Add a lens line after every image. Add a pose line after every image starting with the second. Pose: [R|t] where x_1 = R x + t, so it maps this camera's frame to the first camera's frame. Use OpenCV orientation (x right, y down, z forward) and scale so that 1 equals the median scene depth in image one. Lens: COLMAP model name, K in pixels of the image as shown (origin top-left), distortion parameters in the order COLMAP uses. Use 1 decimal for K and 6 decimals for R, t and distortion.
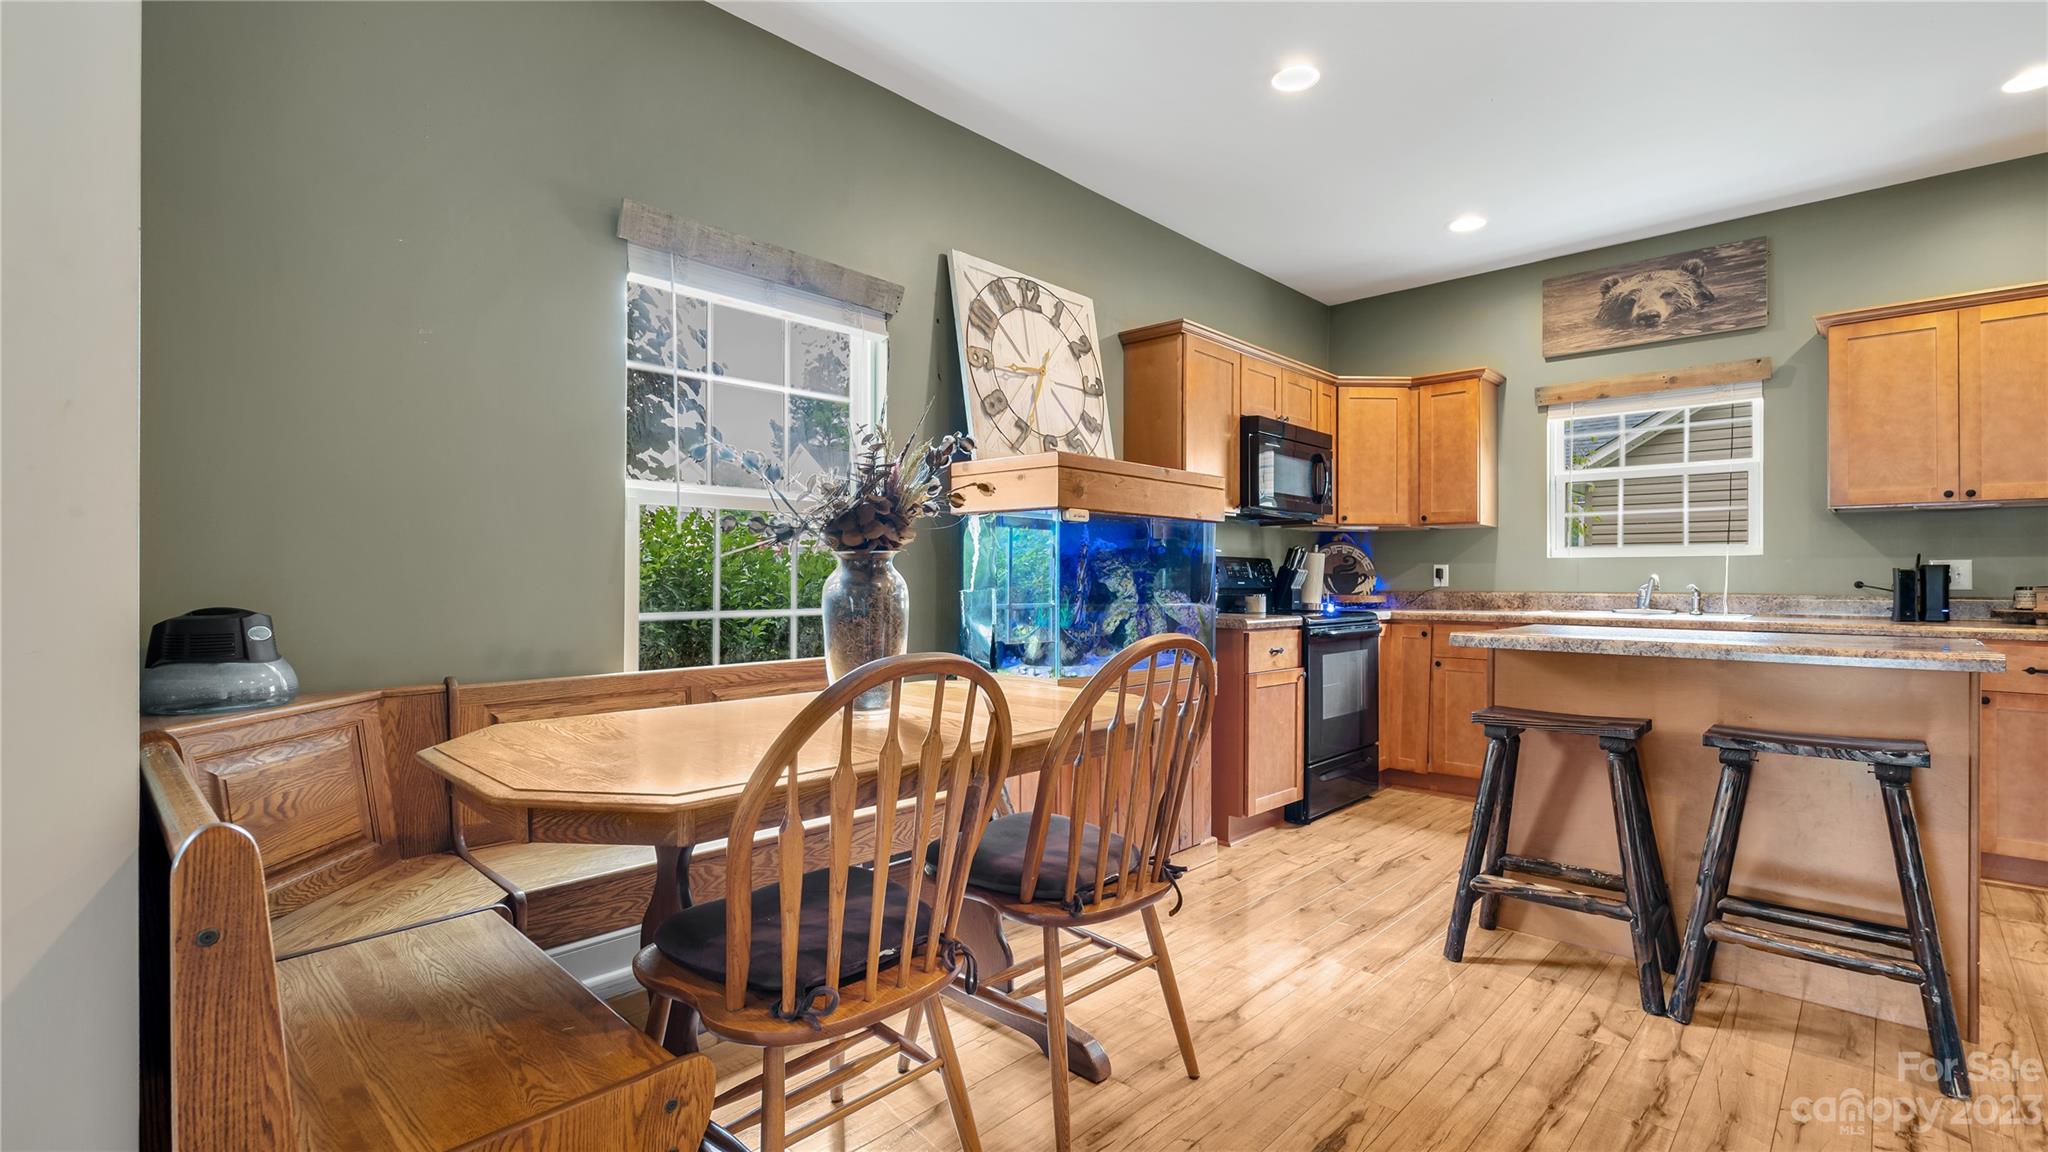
lens RADIAL K [[908.4, 0, 1023.9], [0, 908.4, 574.9], [0, 0, 1]] dist [-0.002528, 0.001524]
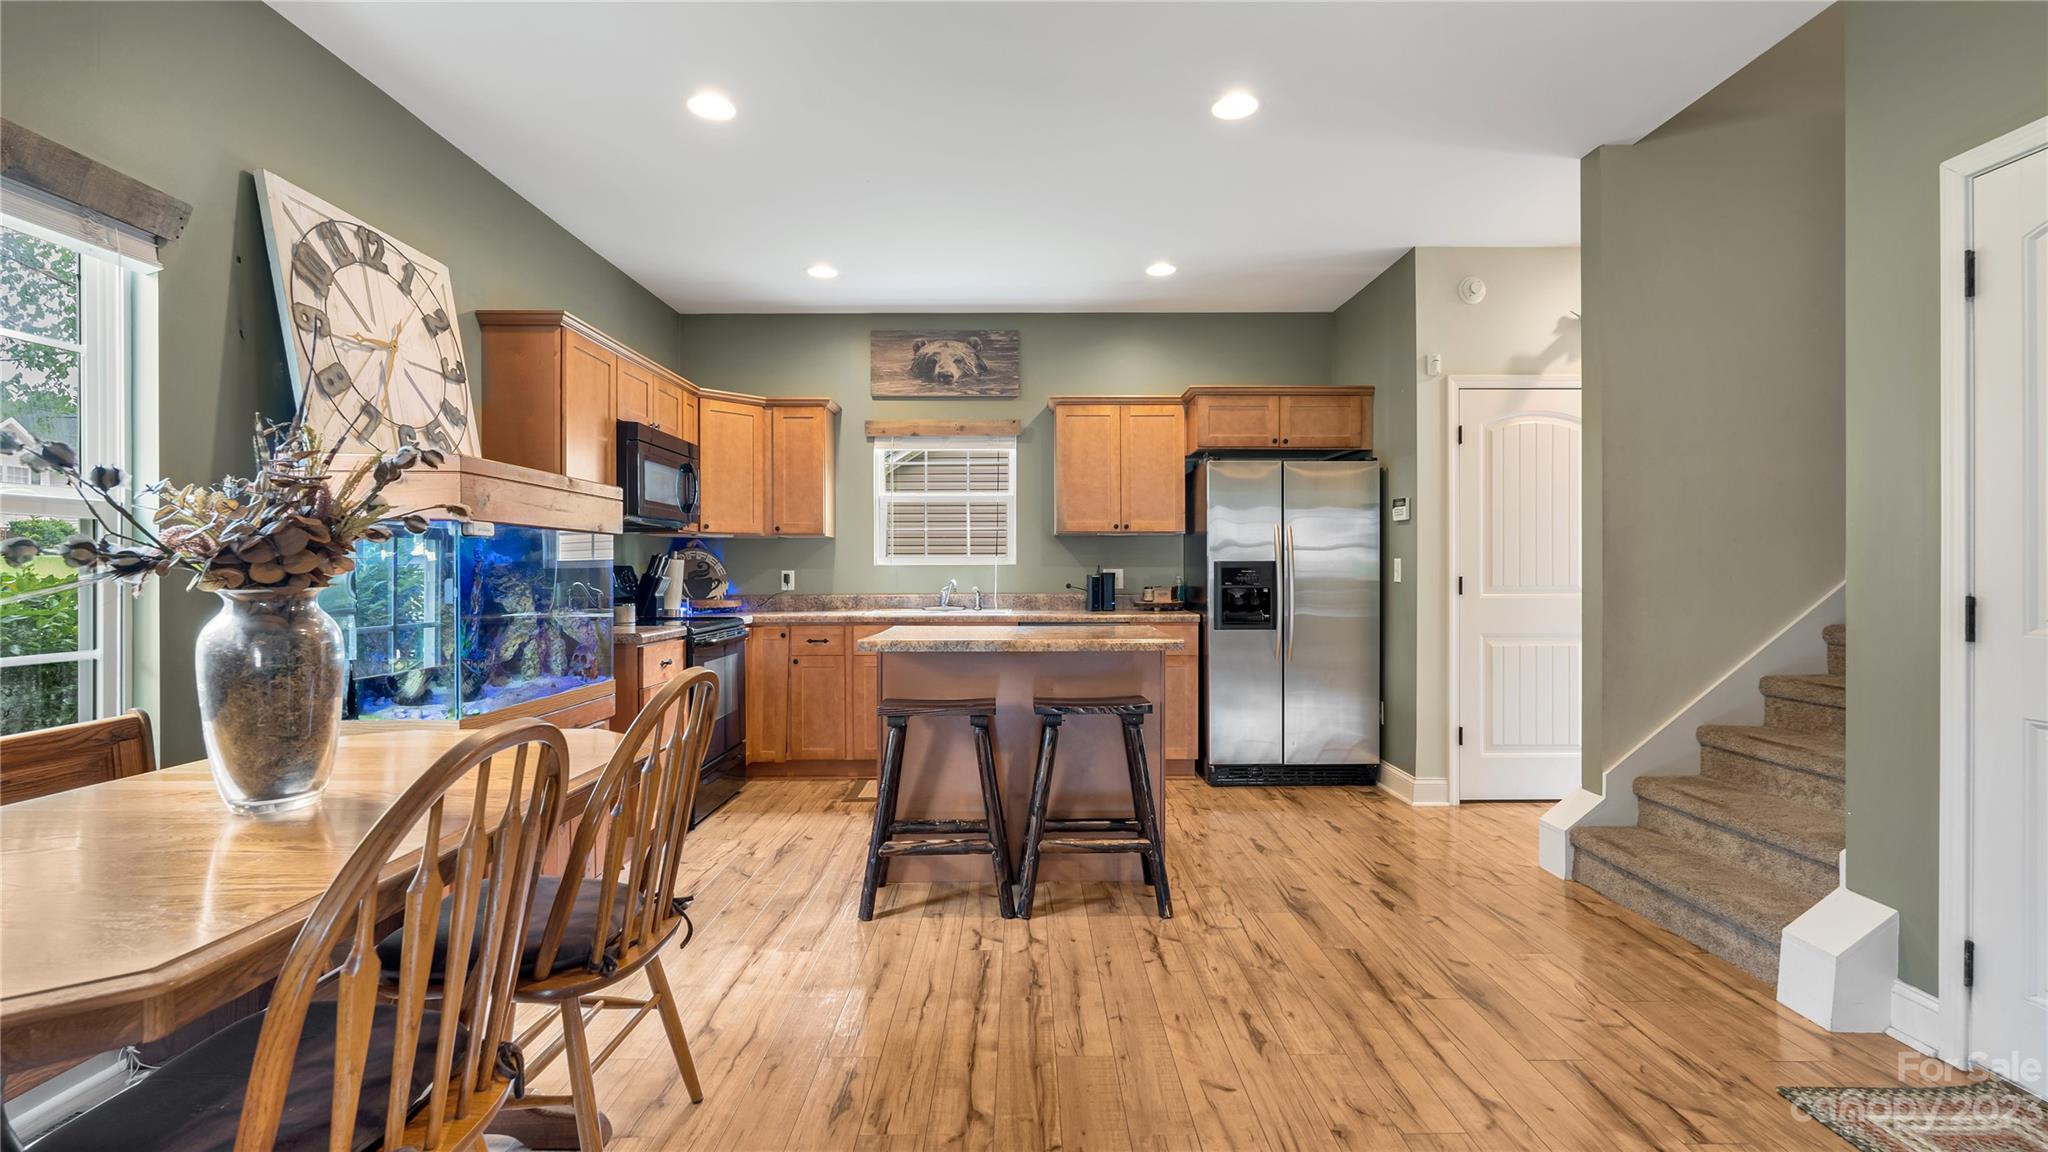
lens RADIAL K [[908.4, 0, 1014.1], [0, 908.4, 573.1], [0, 0, 1]] dist [-0.002528, 0.001524]
pose [[0.726558, -0.008463, 0.687054, -0.145640], [0.002969, 0.999953, 0.009177, -0.025580], [-0.687099, -0.004628, 0.726549, 0.014705]]
